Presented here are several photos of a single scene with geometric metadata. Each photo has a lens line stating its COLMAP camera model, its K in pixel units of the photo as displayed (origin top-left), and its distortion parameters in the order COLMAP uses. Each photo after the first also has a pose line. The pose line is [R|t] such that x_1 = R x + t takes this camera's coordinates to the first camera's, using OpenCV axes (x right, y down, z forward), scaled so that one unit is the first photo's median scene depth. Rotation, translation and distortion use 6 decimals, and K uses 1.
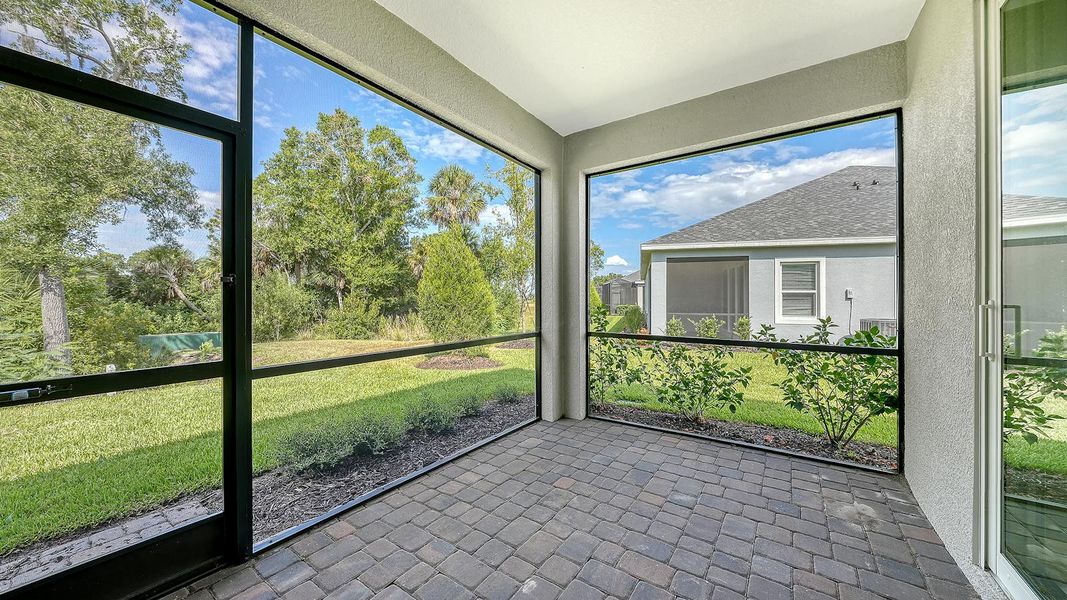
lens RADIAL K [[374.7, 0, 533.5], [0, 374.7, 300.0], [0, 0, 1]] dist [-0.000748, -0.000222]
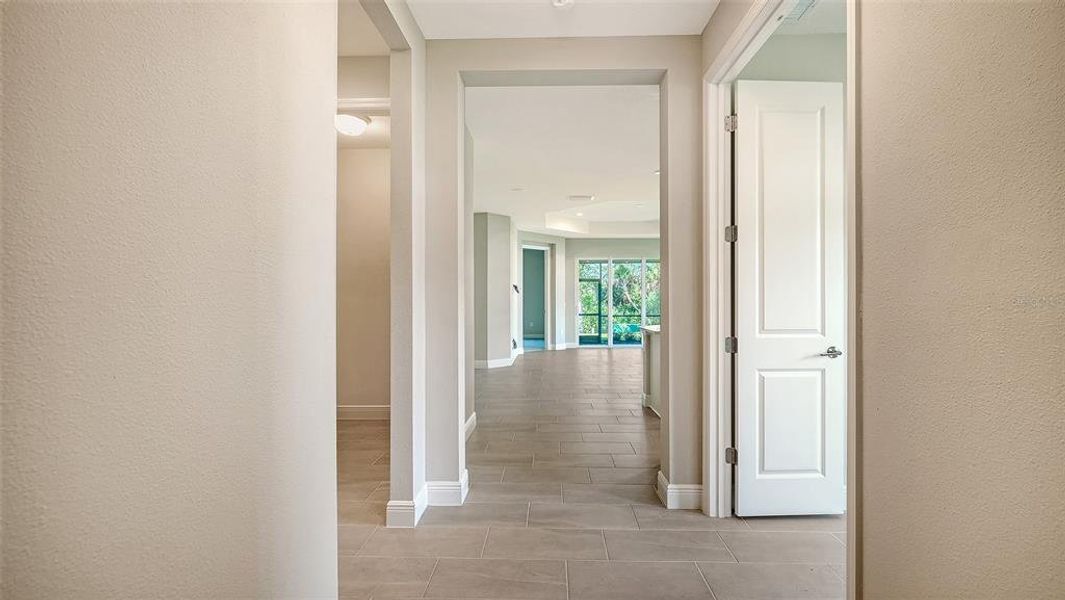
lens RADIAL K [[430.1, 0, 532.5], [0, 430.1, 300.0], [0, 0, 1]] dist [-0.000532, -0.000058]
pose [[0.533390, -0.004162, -0.845859, 0.953622], [0.001756, 0.999991, -0.003813, -0.010389], [0.845868, 0.000549, 0.533392, -0.774591]]
